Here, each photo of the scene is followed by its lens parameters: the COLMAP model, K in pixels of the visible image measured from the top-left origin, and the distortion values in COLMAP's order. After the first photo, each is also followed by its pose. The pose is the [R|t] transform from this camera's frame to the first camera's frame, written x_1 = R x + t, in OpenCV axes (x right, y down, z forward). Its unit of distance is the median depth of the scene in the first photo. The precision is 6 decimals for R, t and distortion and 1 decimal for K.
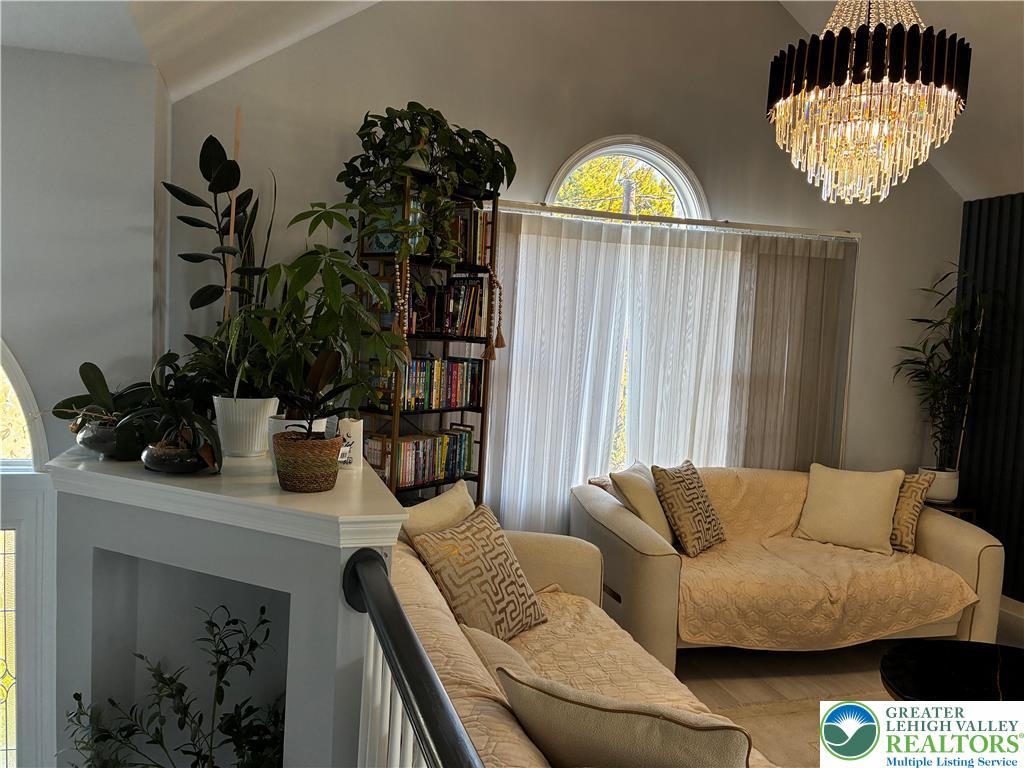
lens RADIAL K [[776.1, 0, 511.7], [0, 776.1, 382.1], [0, 0, 1]] dist [0.051577, -0.058064]
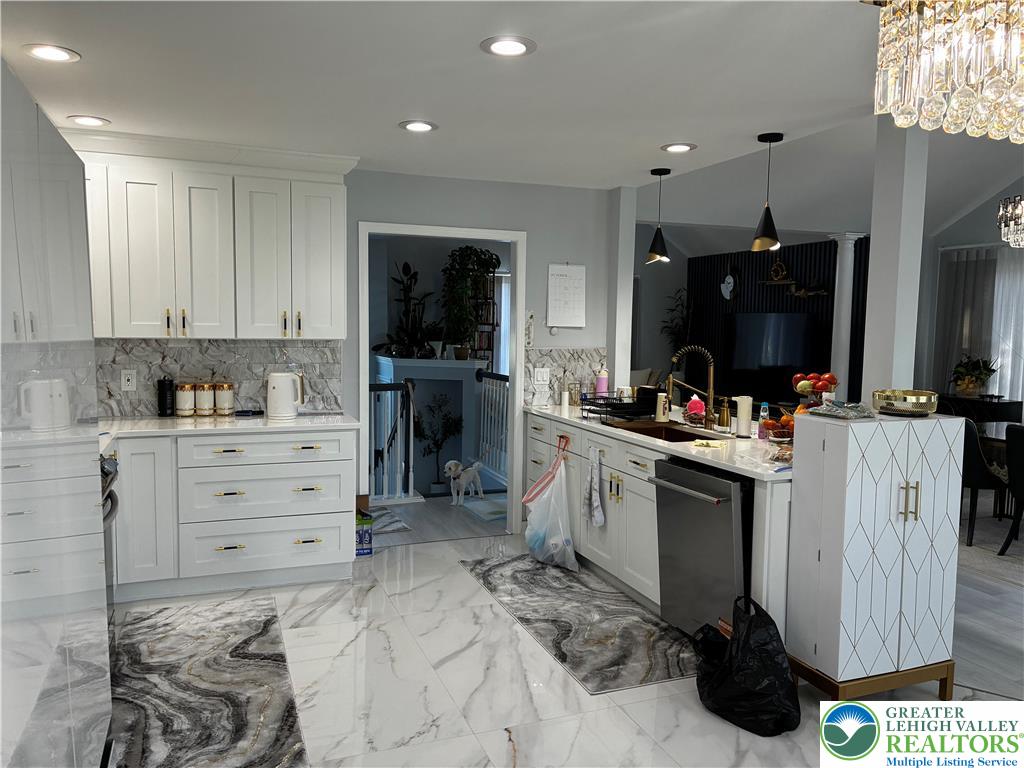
lens RADIAL K [[776.1, 0, 511.3], [0, 776.1, 385.6], [0, 0, 1]] dist [0.051577, -0.058064]
pose [[0.997917, -0.041258, 0.049591, -0.111447], [0.040274, 0.998975, 0.020672, 0.109795], [-0.050393, -0.018631, 0.998556, -1.763187]]
